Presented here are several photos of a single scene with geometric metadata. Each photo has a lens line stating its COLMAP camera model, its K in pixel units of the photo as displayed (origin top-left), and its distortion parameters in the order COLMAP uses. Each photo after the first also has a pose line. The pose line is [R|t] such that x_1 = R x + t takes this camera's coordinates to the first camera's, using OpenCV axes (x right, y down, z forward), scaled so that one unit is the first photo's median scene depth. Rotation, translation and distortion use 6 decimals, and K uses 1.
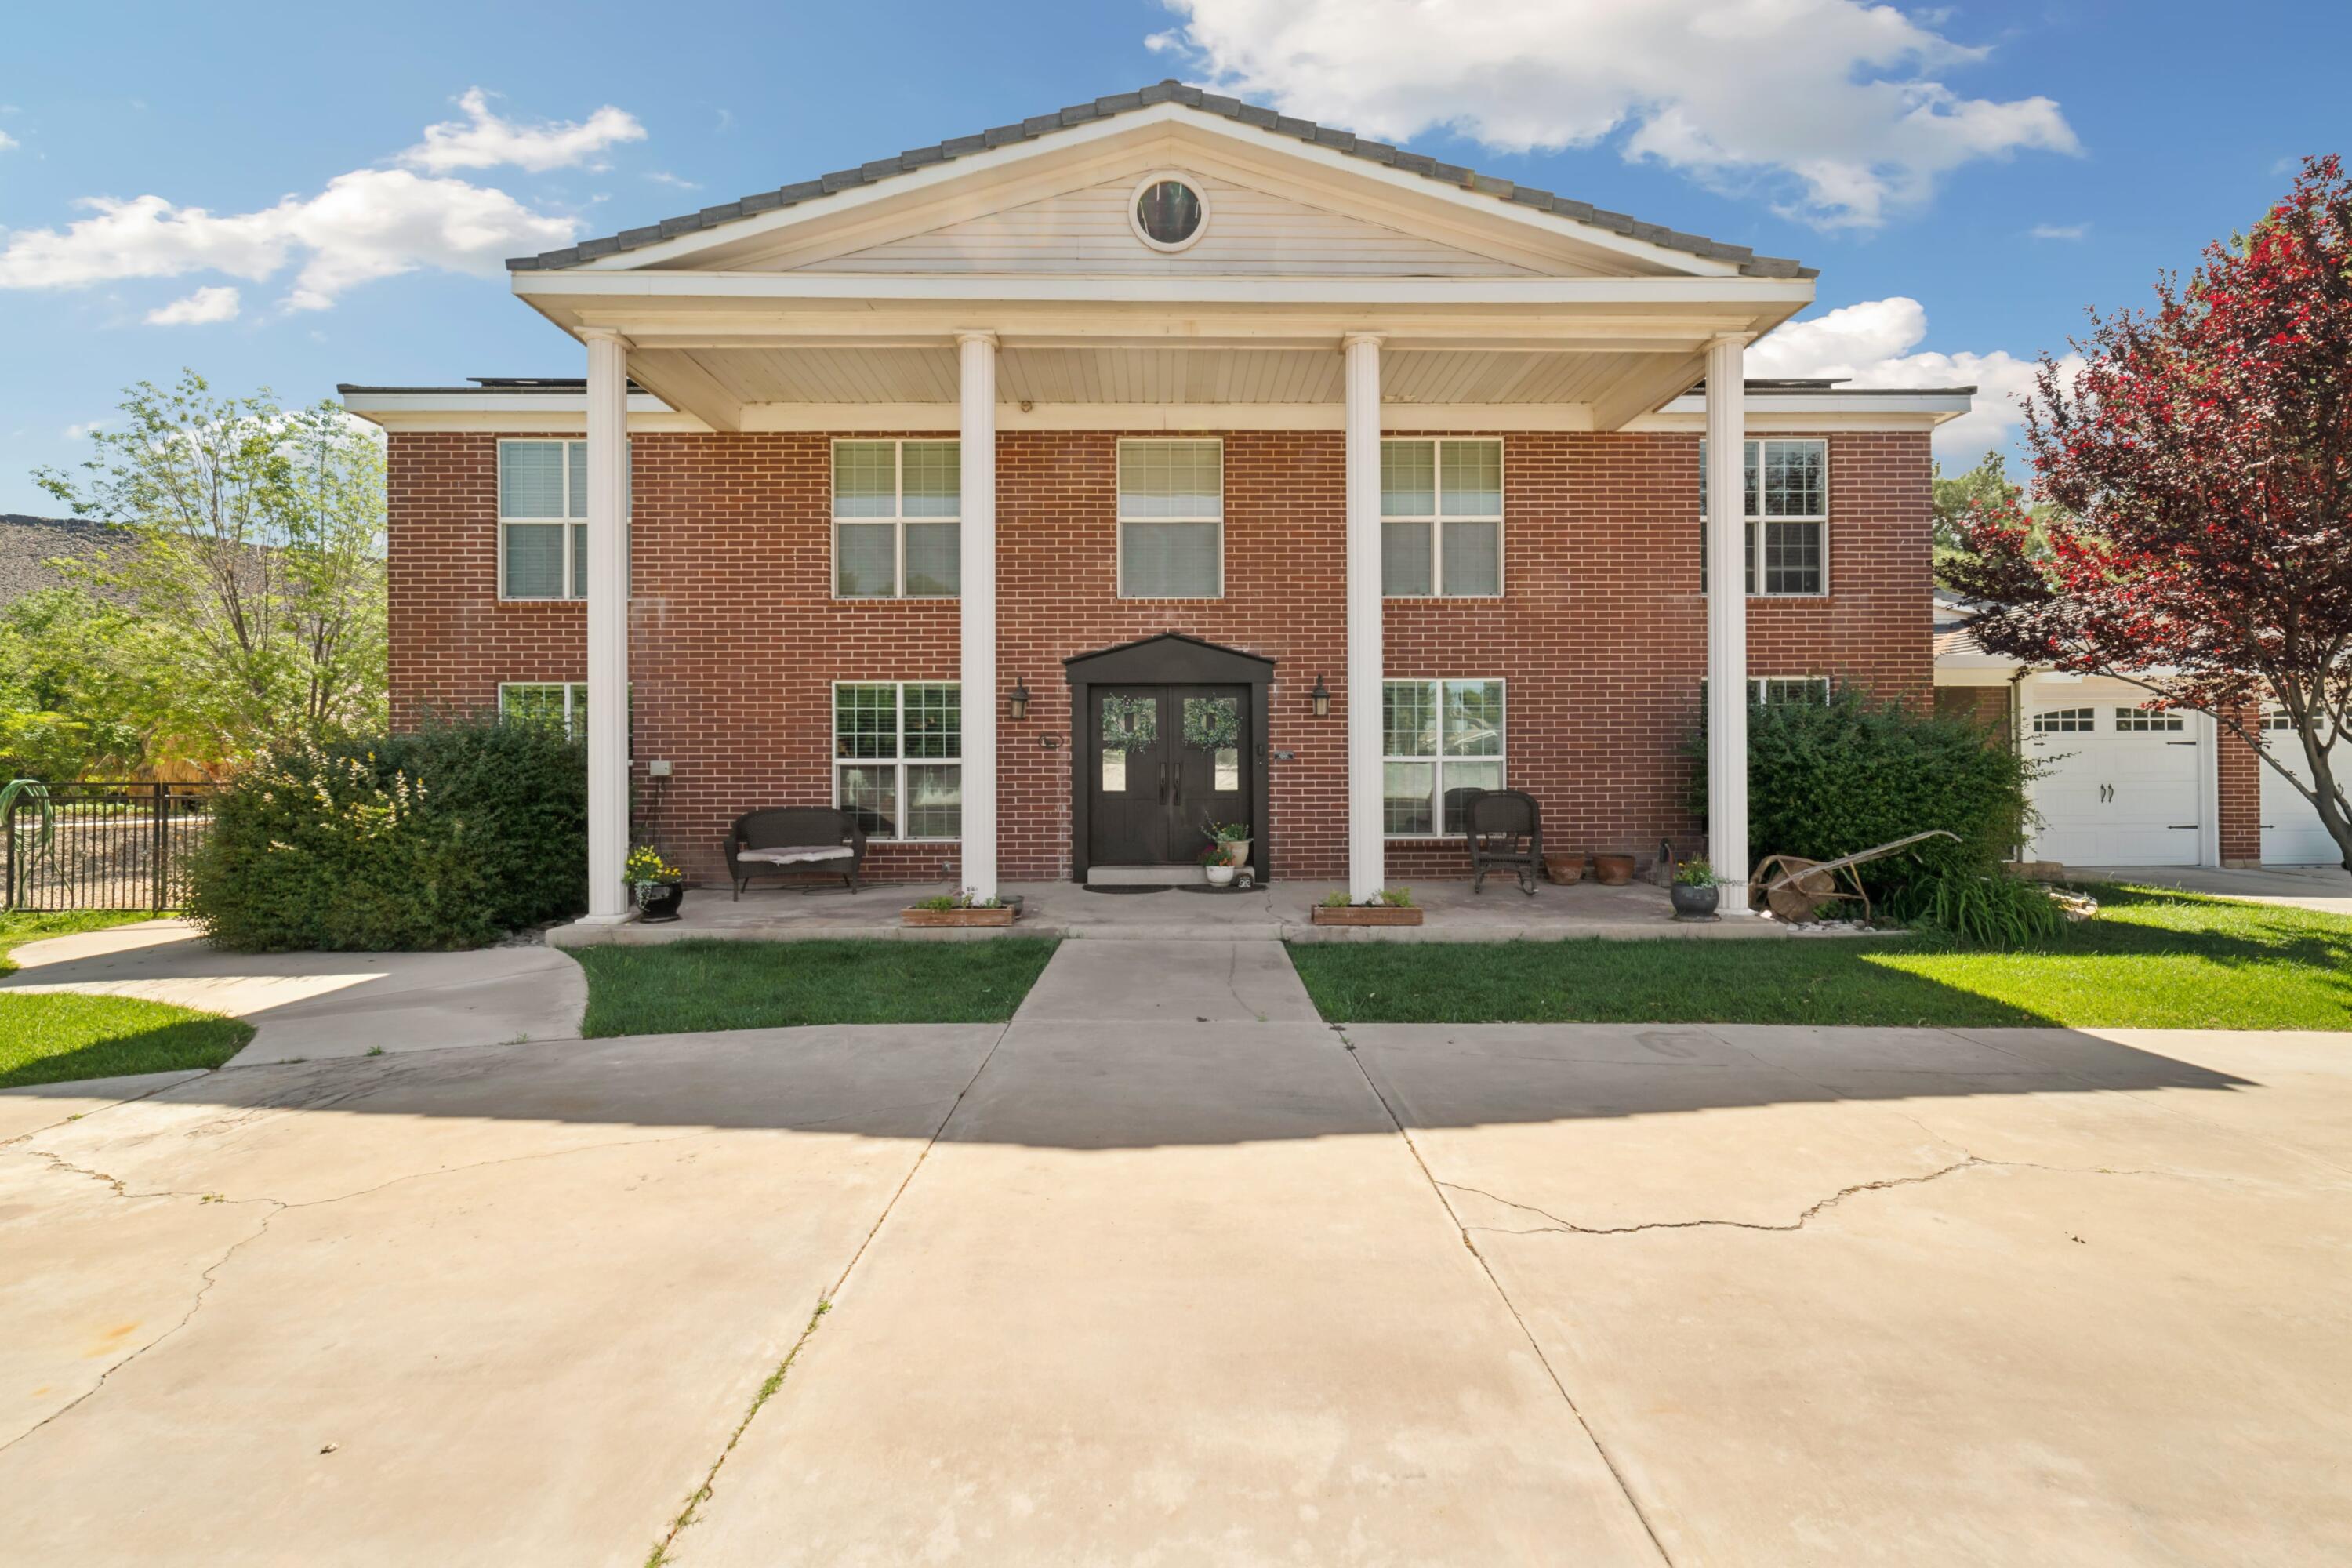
lens RADIAL K [[873.0, 0, 1188.7], [0, 873.0, 773.5], [0, 0, 1]] dist [0.001347, 0.000750]
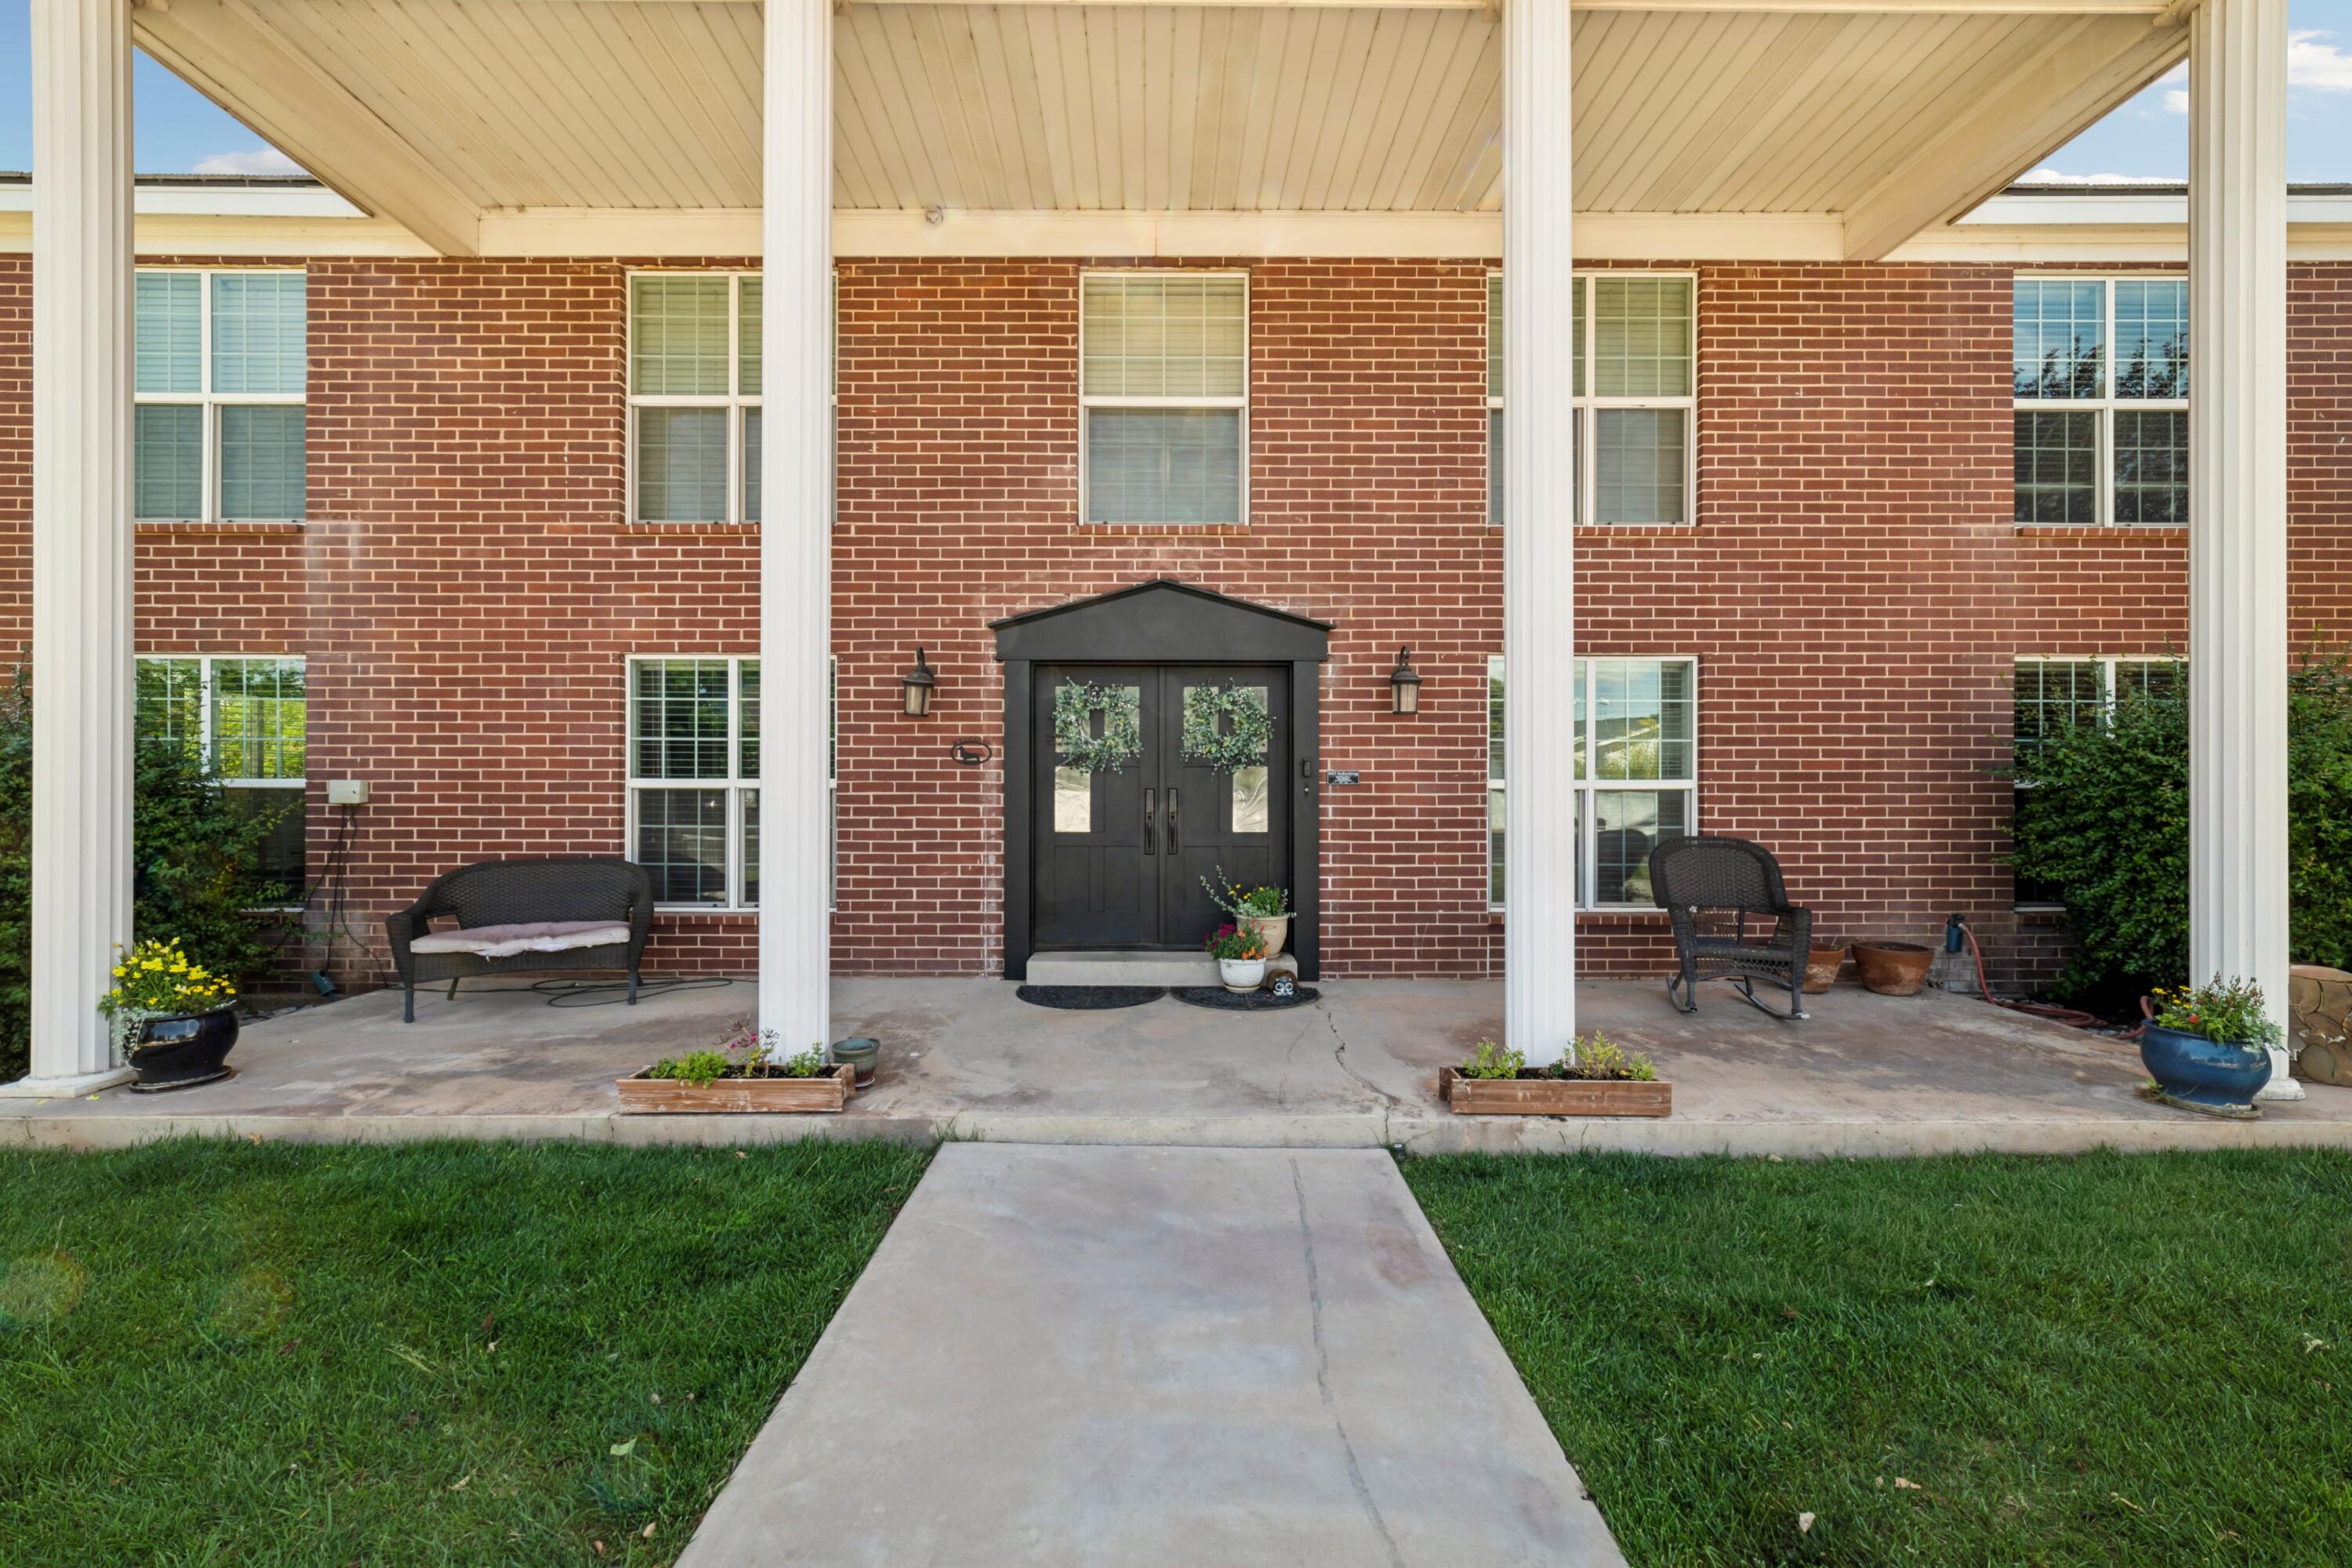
lens RADIAL K [[873.0, 0, 1167.9], [0, 873.0, 794.9], [0, 0, 1]] dist [0.001347, 0.000750]
pose [[0.999929, 0.006101, -0.010232, -0.010071], [-0.006197, 0.999936, -0.009458, -0.001795], [0.010173, 0.009520, 0.999903, 0.376609]]
